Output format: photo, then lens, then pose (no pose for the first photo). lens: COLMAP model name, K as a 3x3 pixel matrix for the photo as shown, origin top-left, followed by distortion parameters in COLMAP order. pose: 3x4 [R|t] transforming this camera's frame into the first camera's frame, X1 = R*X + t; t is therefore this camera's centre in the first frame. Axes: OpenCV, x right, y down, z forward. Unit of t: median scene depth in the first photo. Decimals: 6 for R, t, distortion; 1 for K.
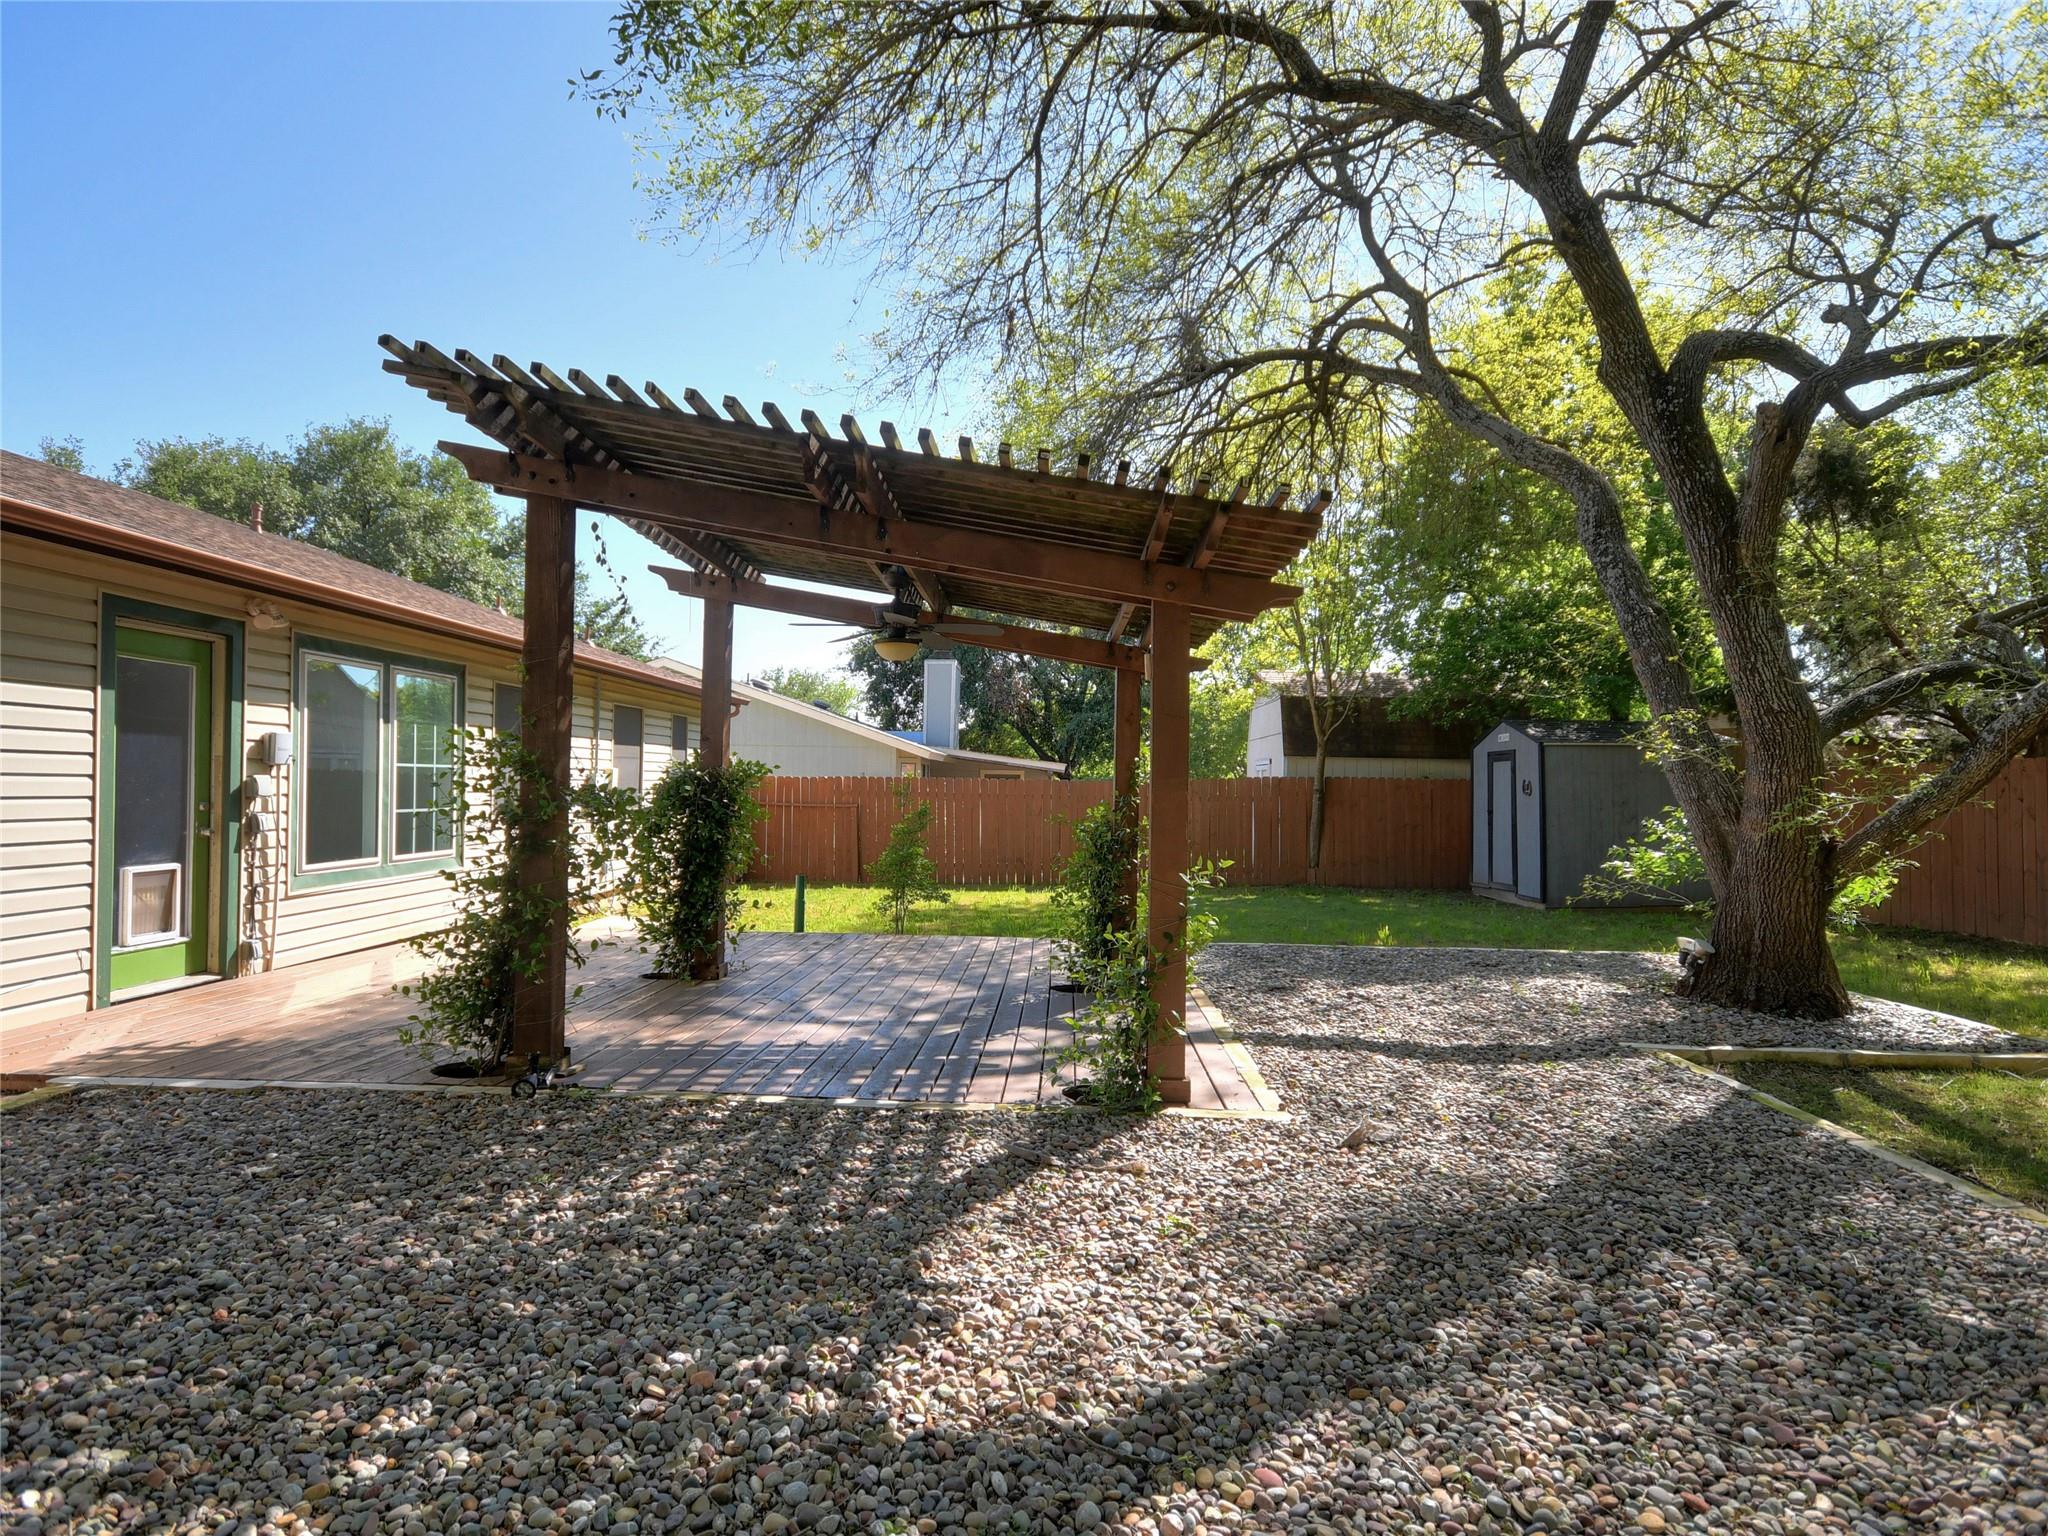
lens RADIAL K [[1085.1, 0, 1028.0], [0, 1085.1, 778.7], [0, 0, 1]] dist [0.015225, -0.008599]
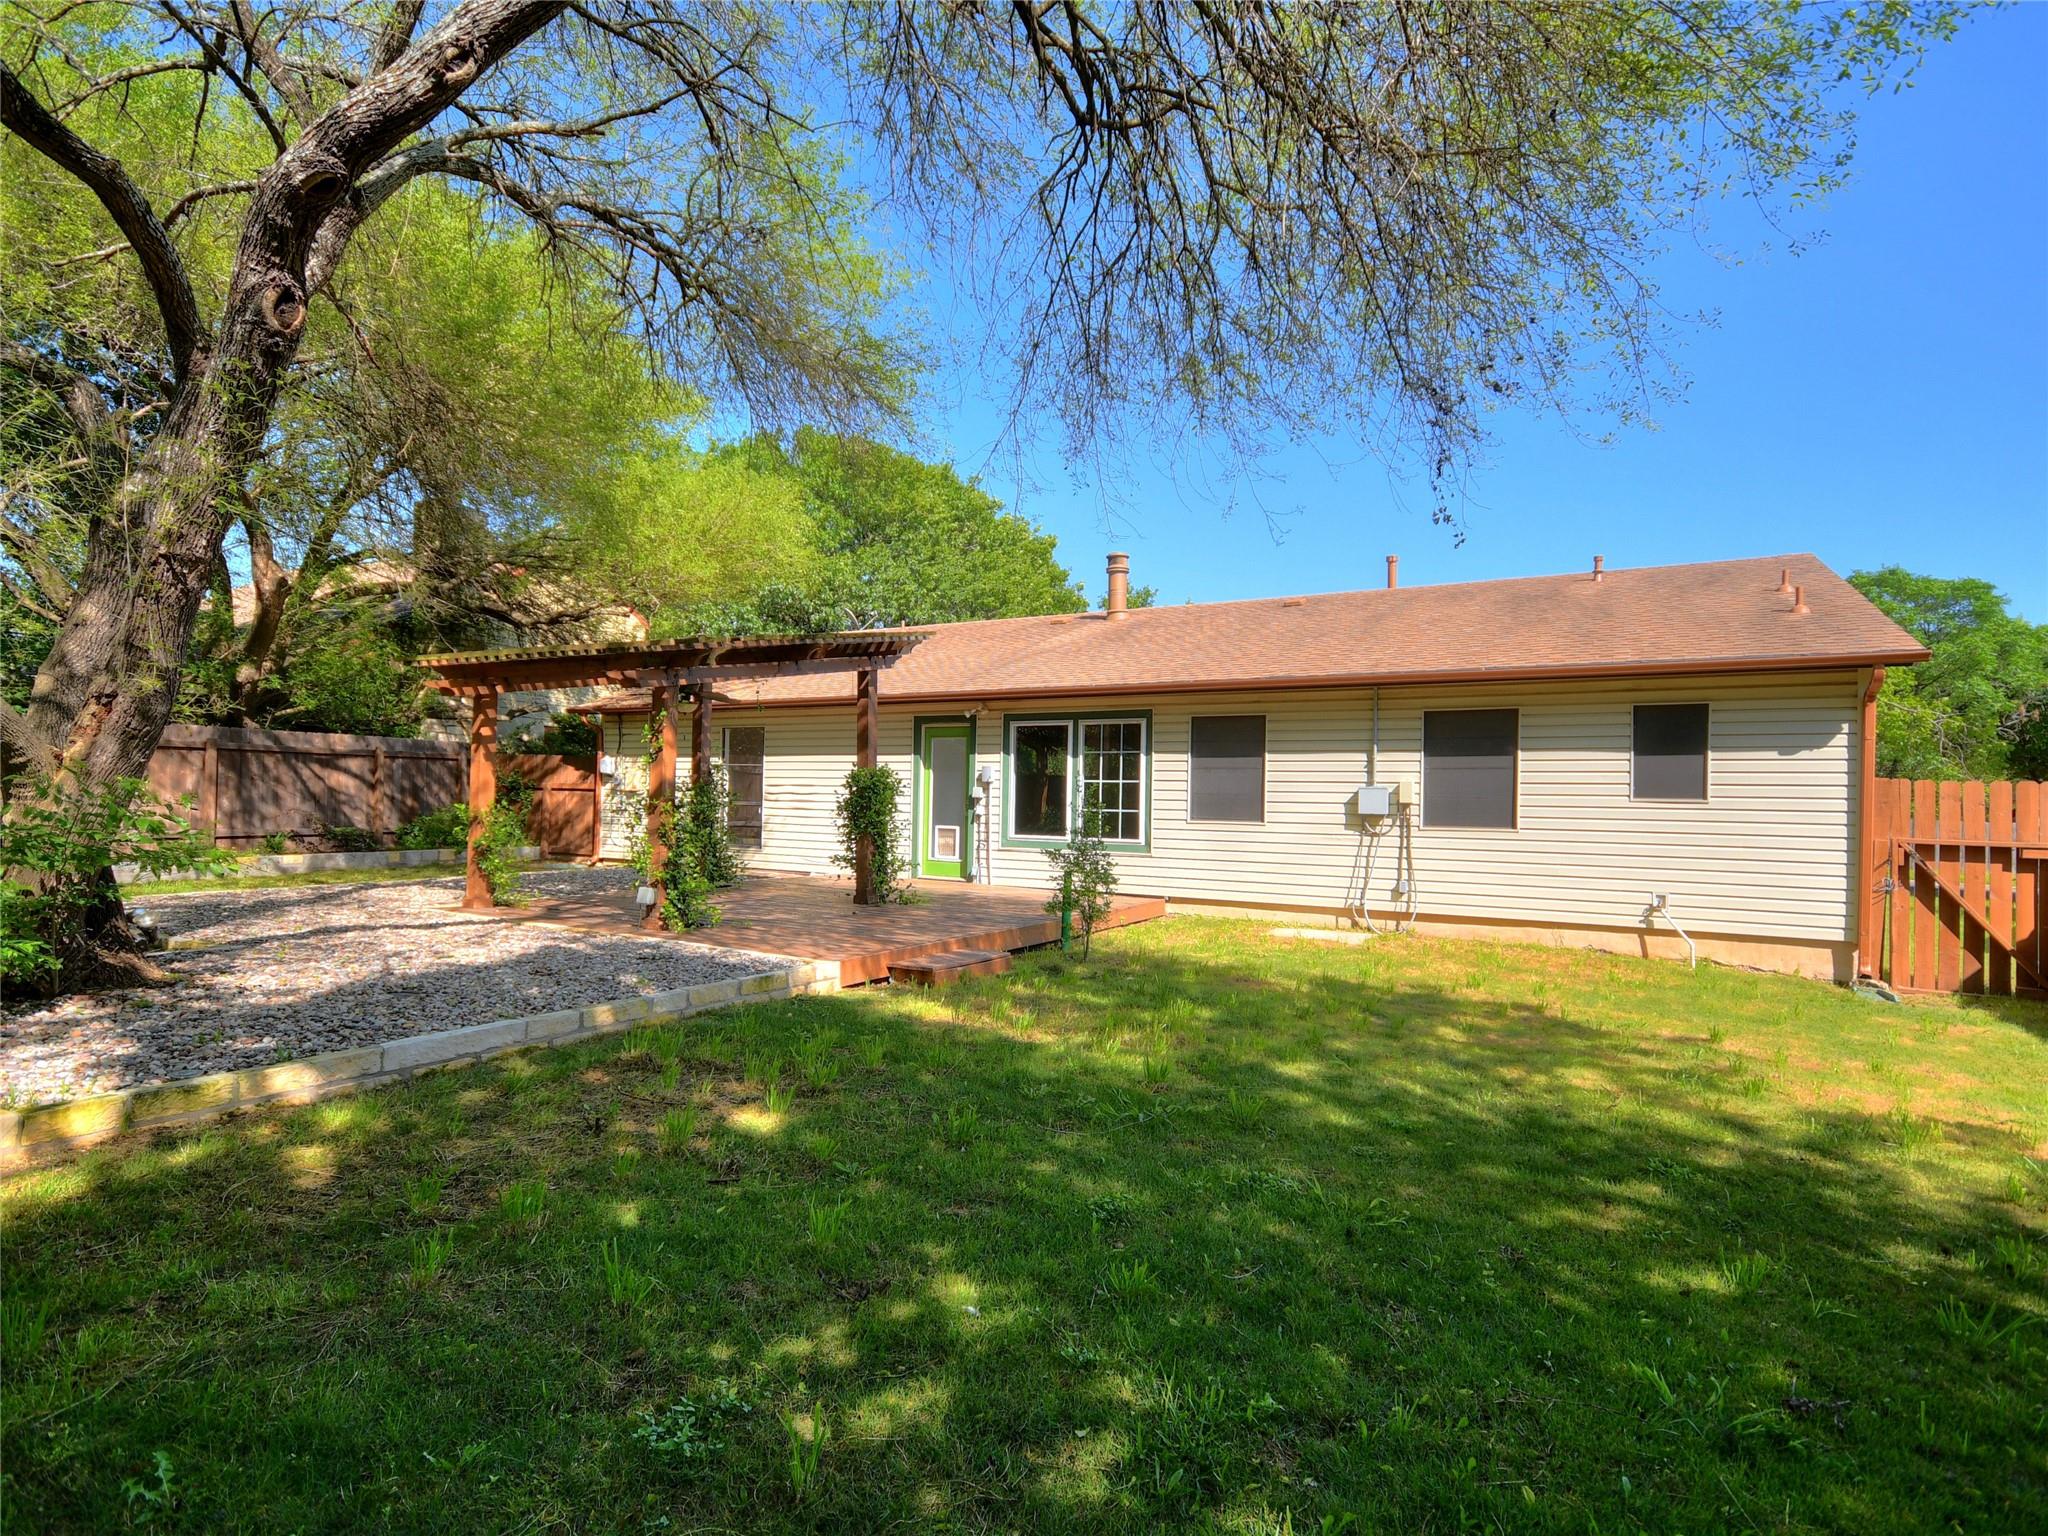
lens RADIAL K [[1059.8, 0, 1010.1], [0, 1059.8, 804.5], [0, 0, 1]] dist [0.017782, 0.000186]
pose [[-0.495844, 0.004461, -0.868400, 0.825483], [-0.004226, 0.999963, 0.007550, 0.010725], [0.868401, 0.007413, -0.495806, 1.672899]]
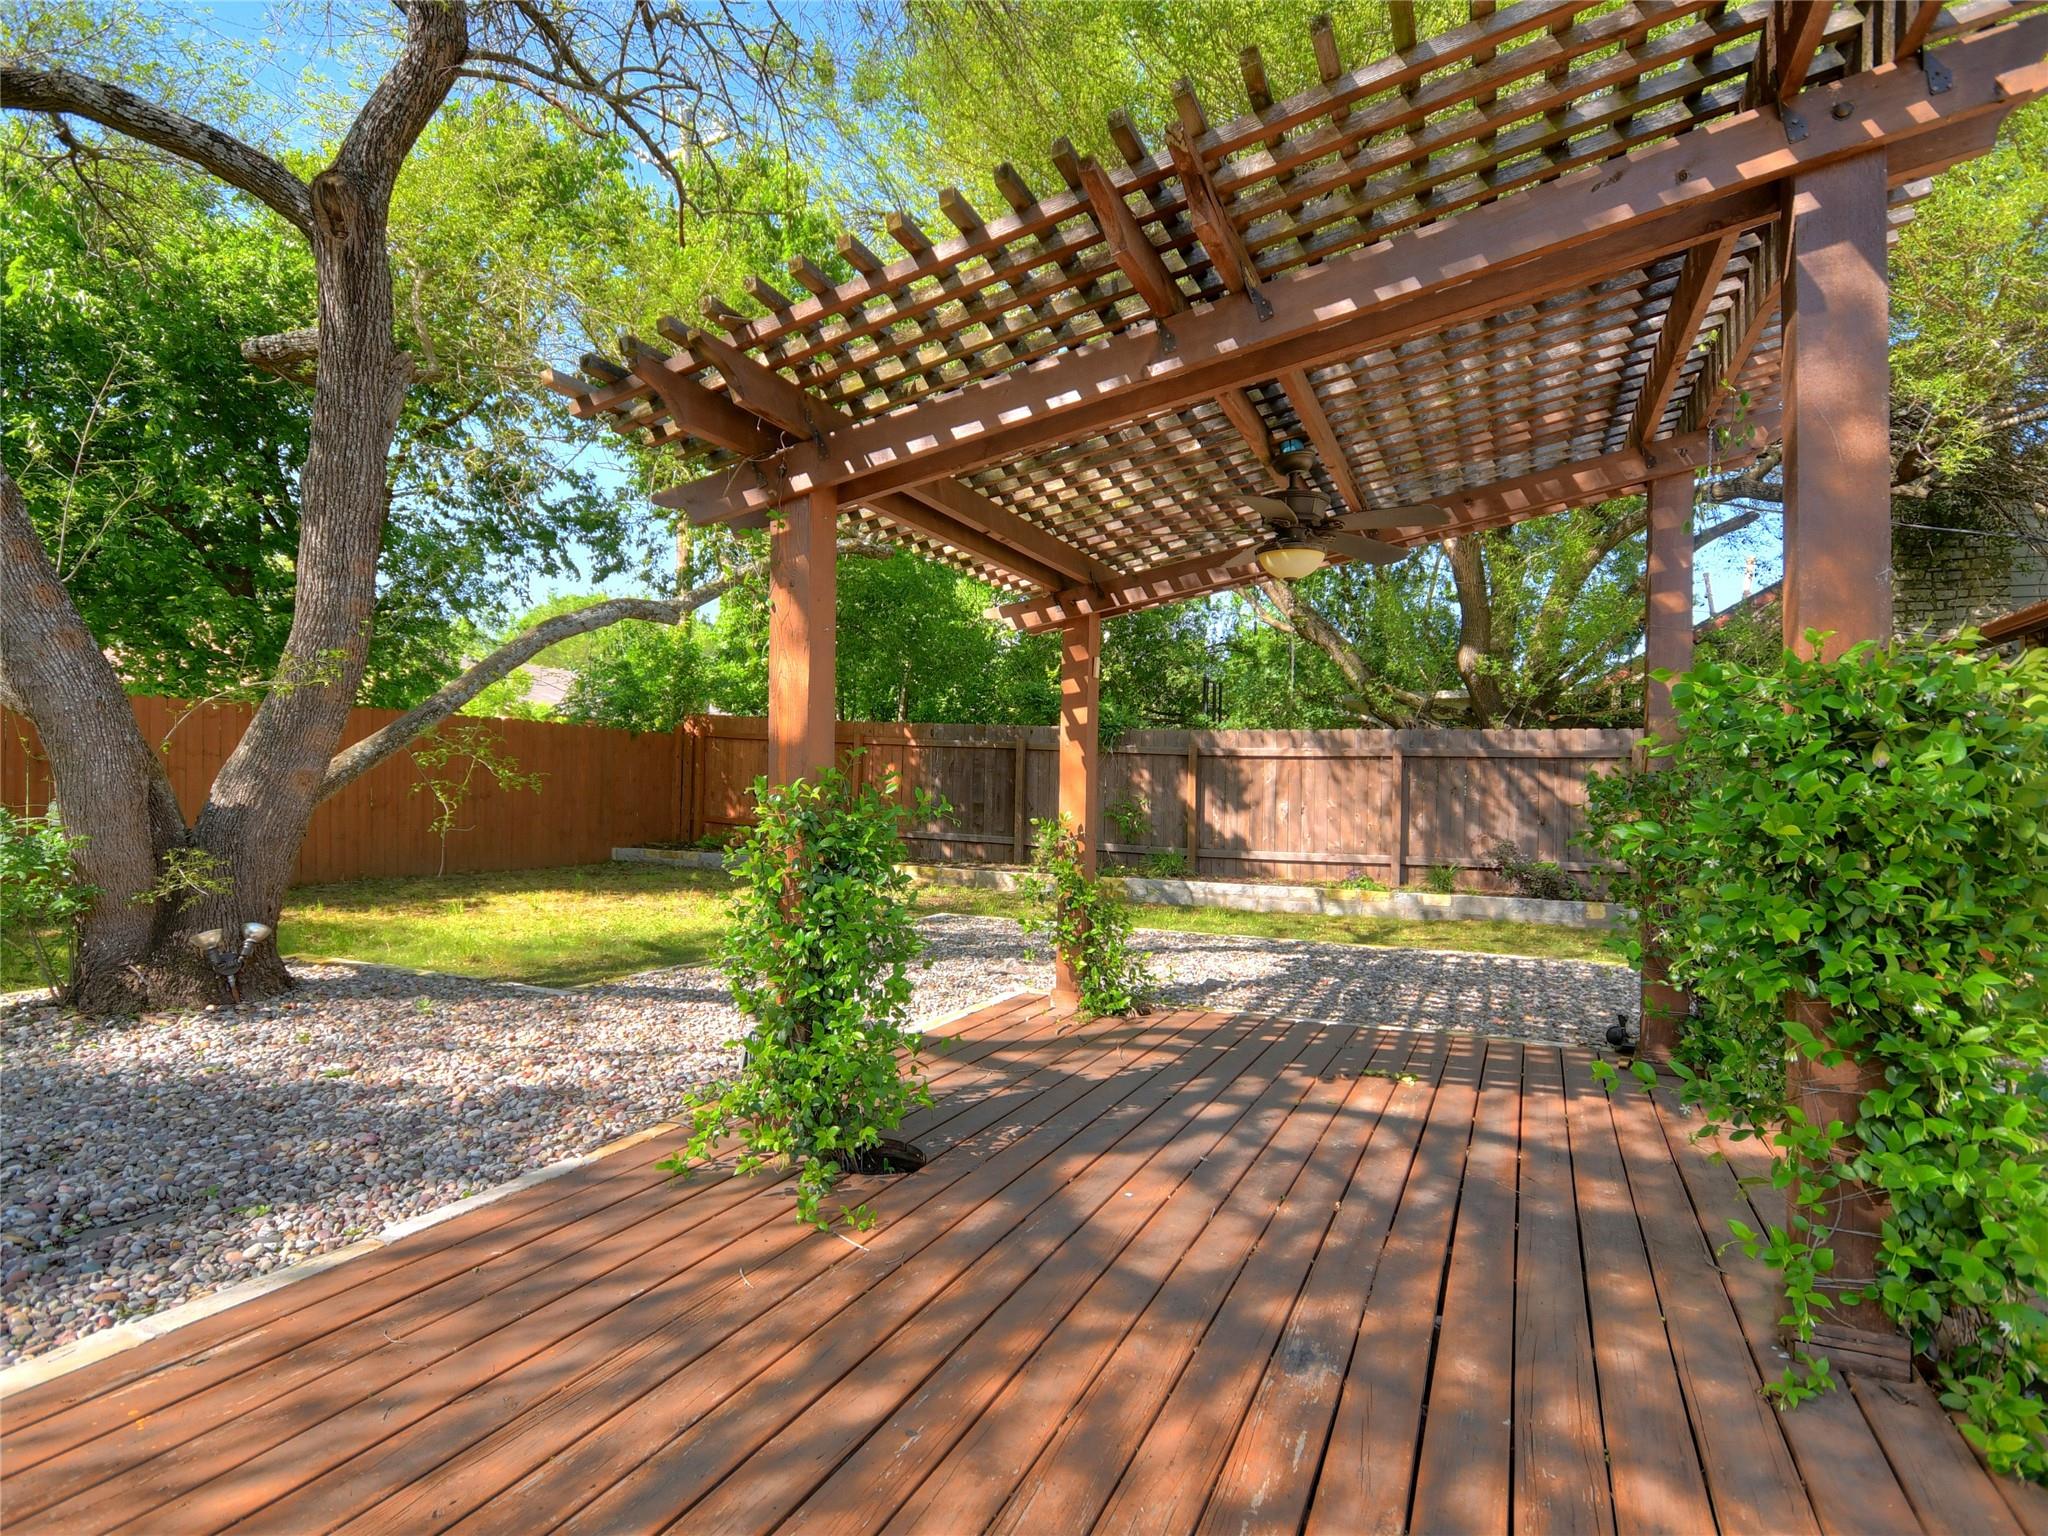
lens RADIAL K [[1054.4, 0, 1027.6], [0, 1054.4, 790.8], [0, 0, 1]] dist [0.008515, -0.000454]
pose [[-0.909355, -0.005315, 0.415988, -0.171977], [-0.014094, 0.999738, -0.018038, 0.018007], [-0.415783, -0.022266, -0.909191, 1.188189]]
